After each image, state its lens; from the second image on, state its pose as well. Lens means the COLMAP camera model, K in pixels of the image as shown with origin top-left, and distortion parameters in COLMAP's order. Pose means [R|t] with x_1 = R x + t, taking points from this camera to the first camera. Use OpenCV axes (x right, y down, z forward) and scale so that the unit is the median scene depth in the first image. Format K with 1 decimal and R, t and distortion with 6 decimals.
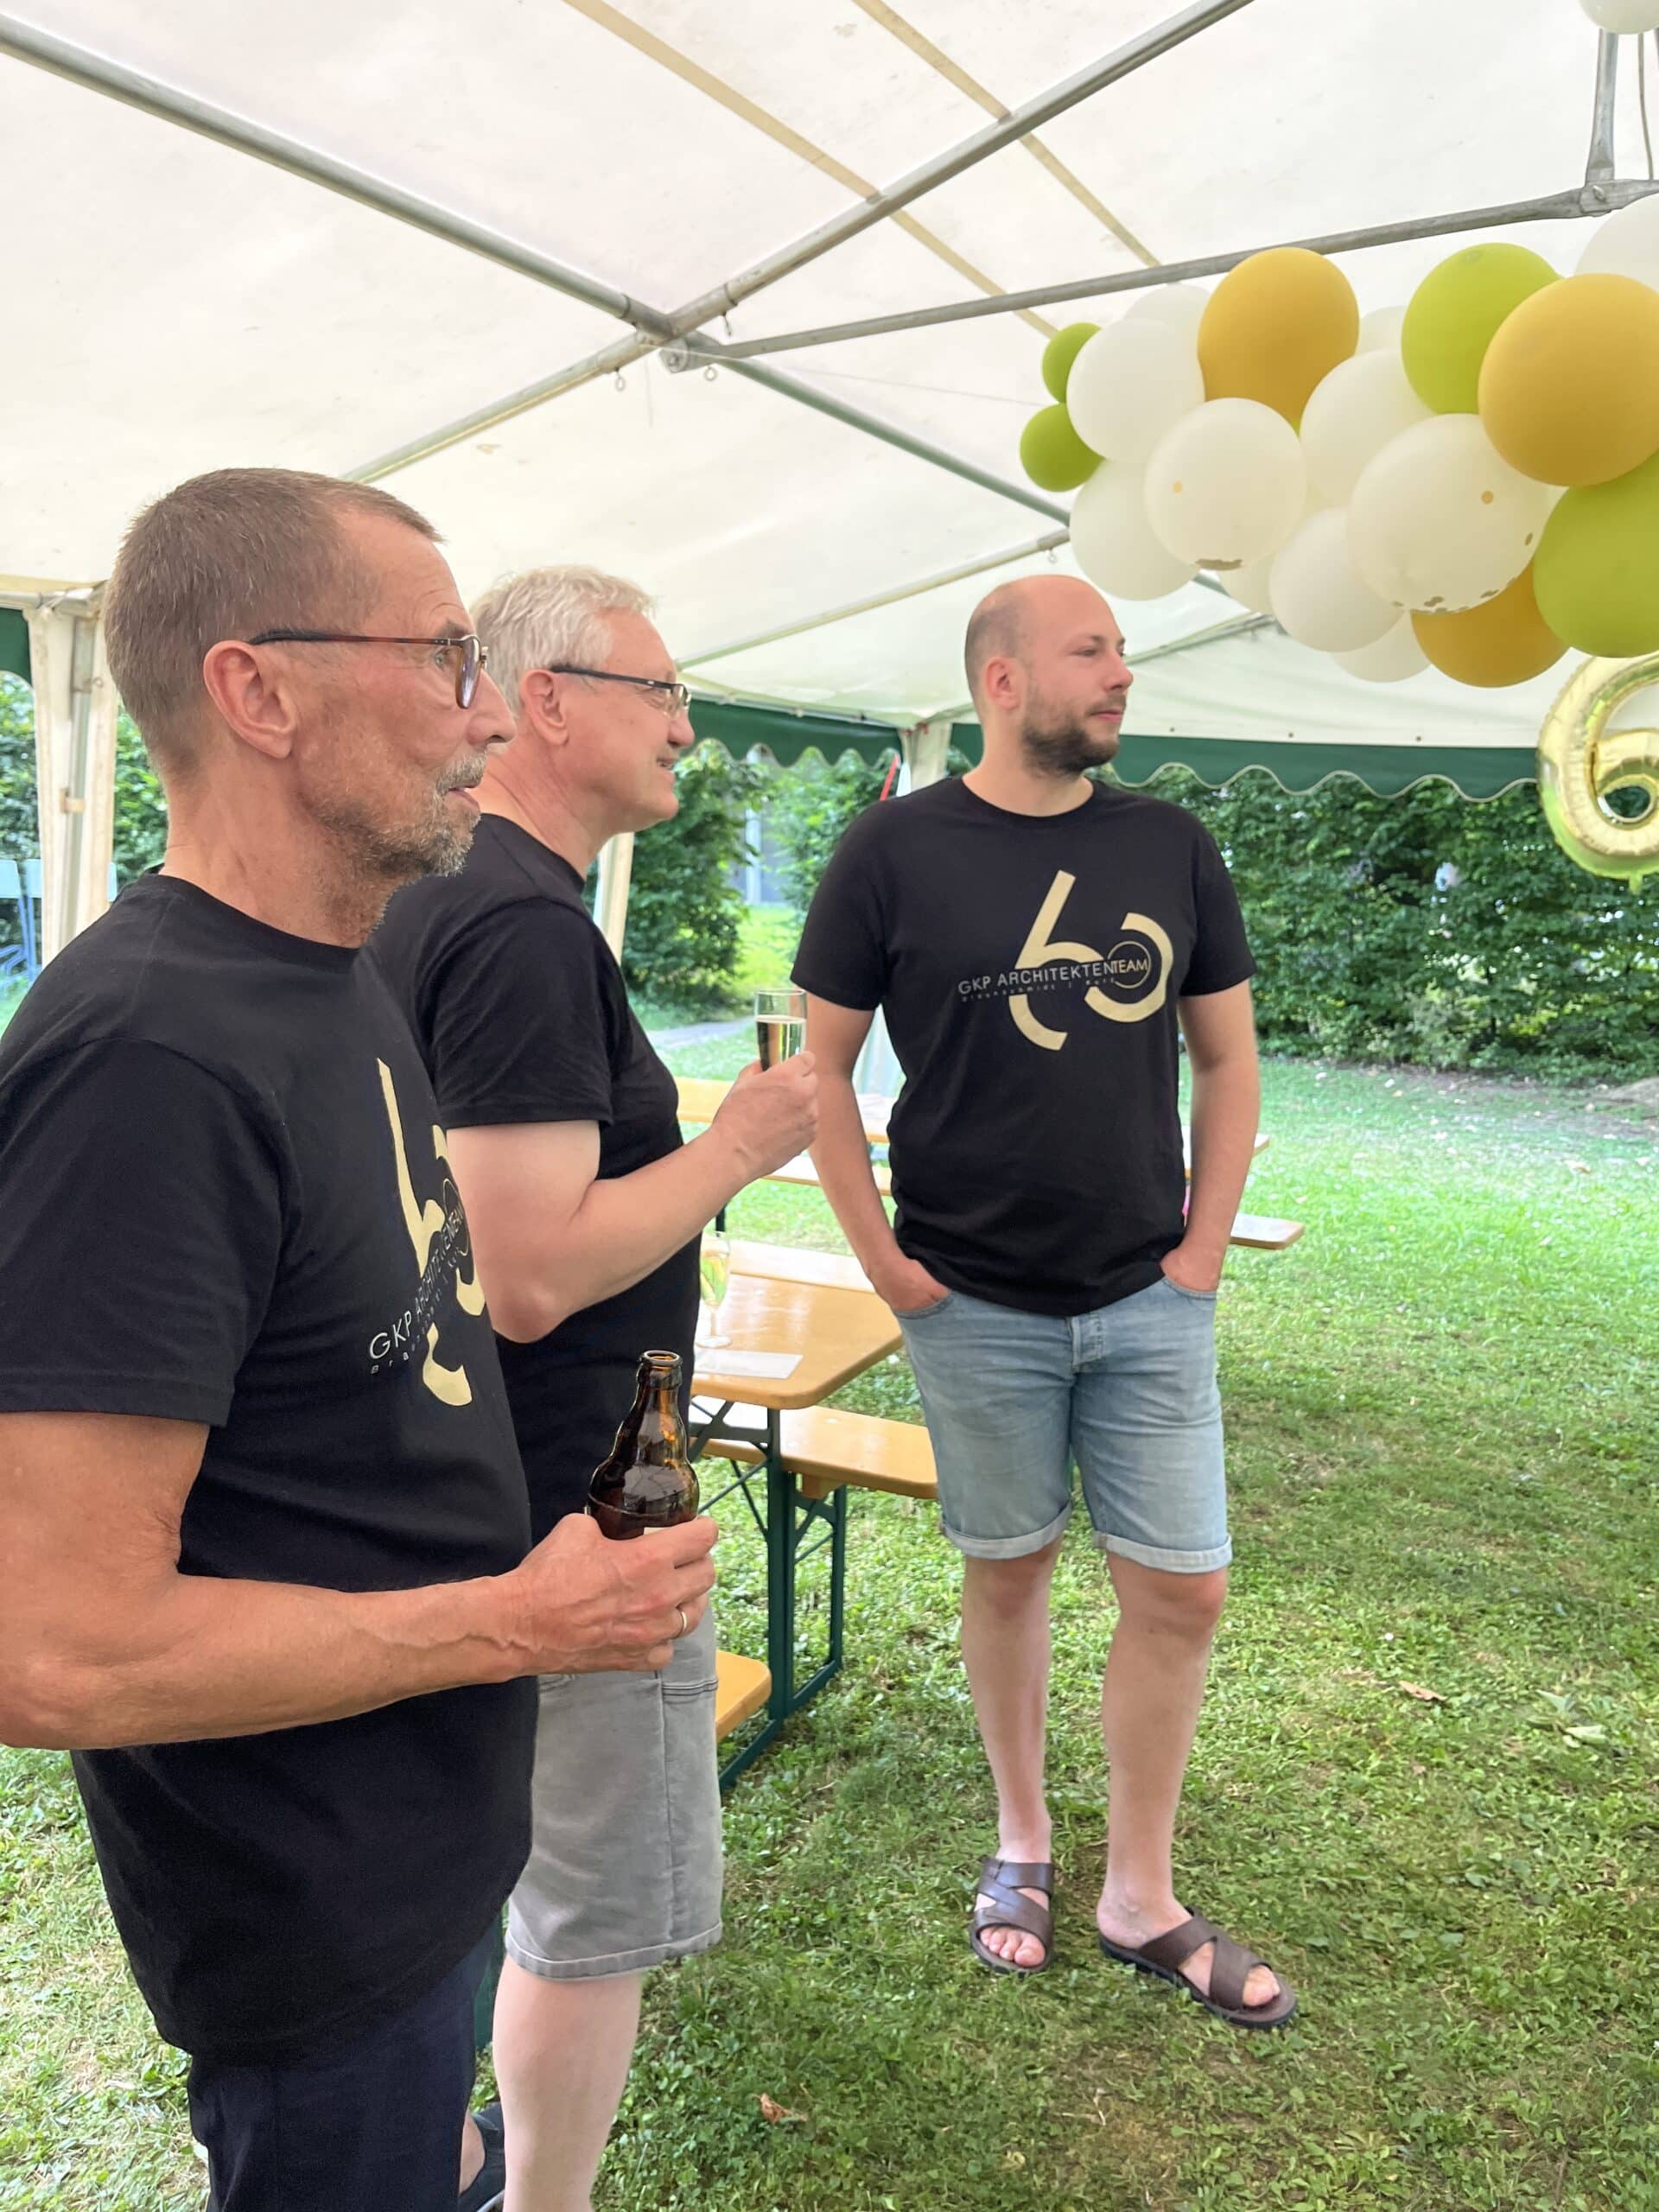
lens RADIAL K [[1736.0, 0, 829.5], [0, 1736.0, 1106.0], [0, 0, 1]] dist [0.003002, -0.011920]
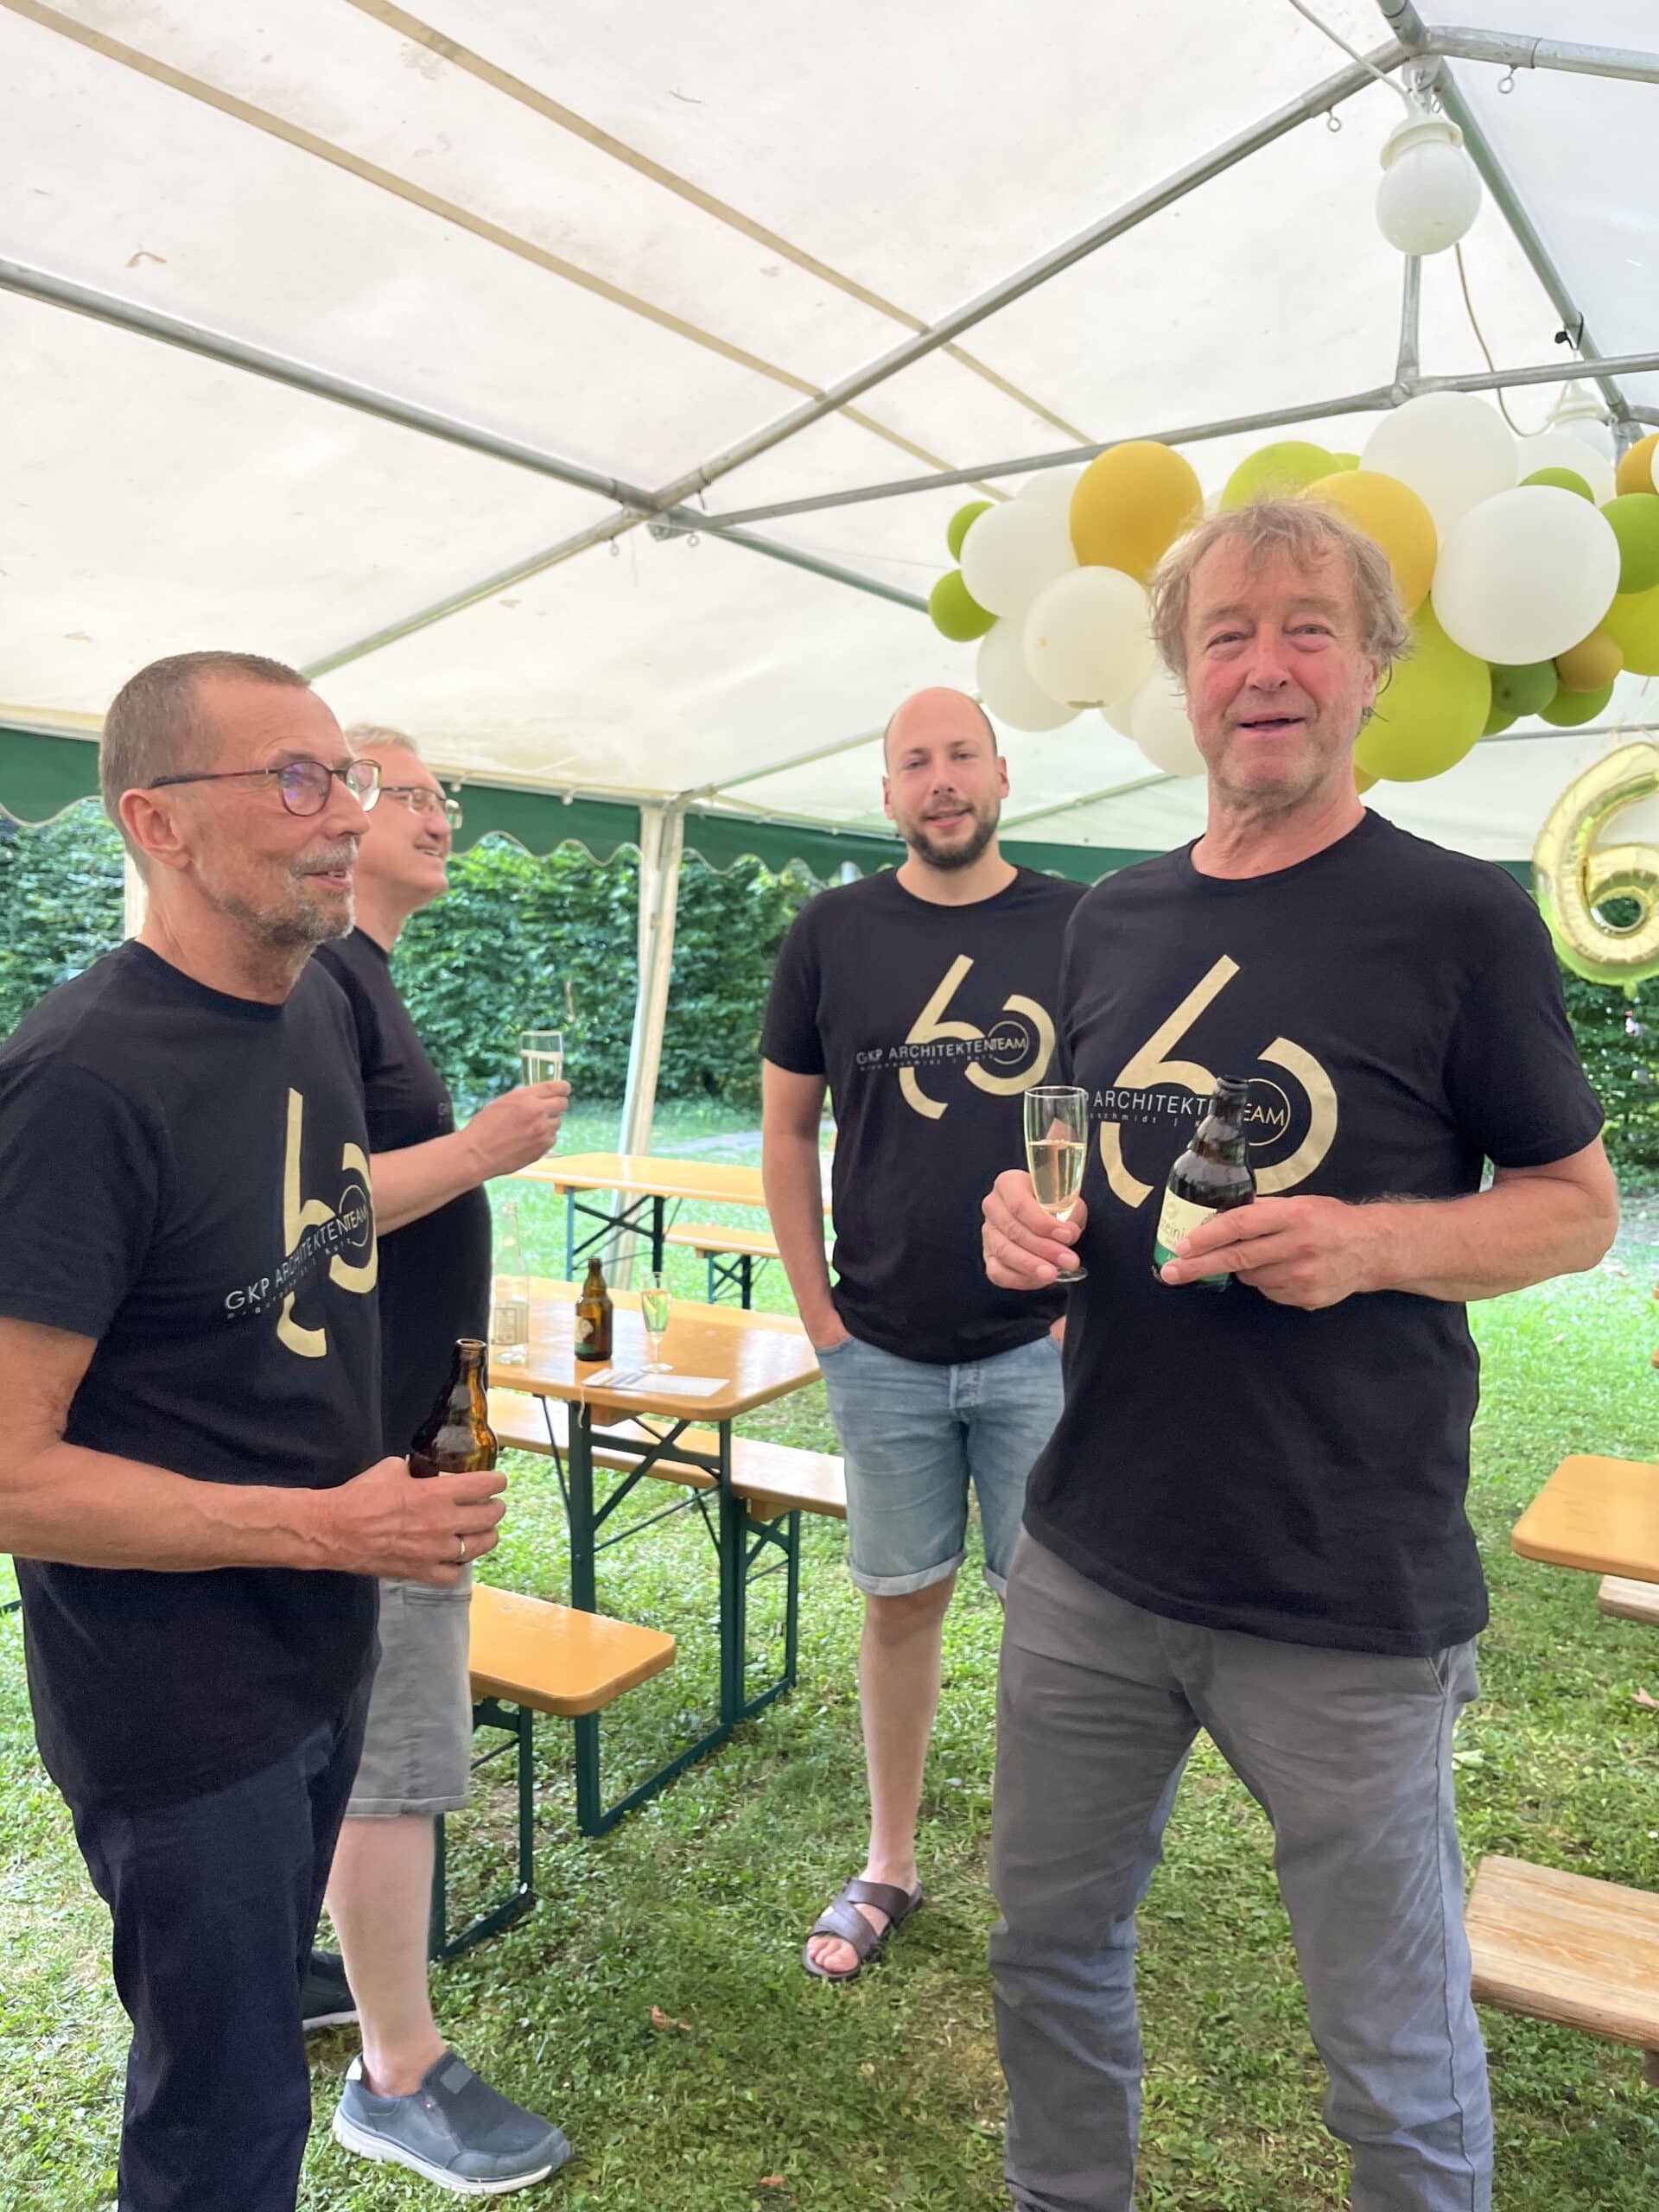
lens RADIAL K [[1736.3, 0, 829.5], [0, 1736.3, 1106.0], [0, 0, 1]] dist [0.001375, -0.003087]
pose [[0.998068, 0.007809, -0.061639, 0.110799], [-0.011844, 0.997790, -0.065375, 0.033907], [0.060992, 0.065979, 0.995955, -0.142496]]
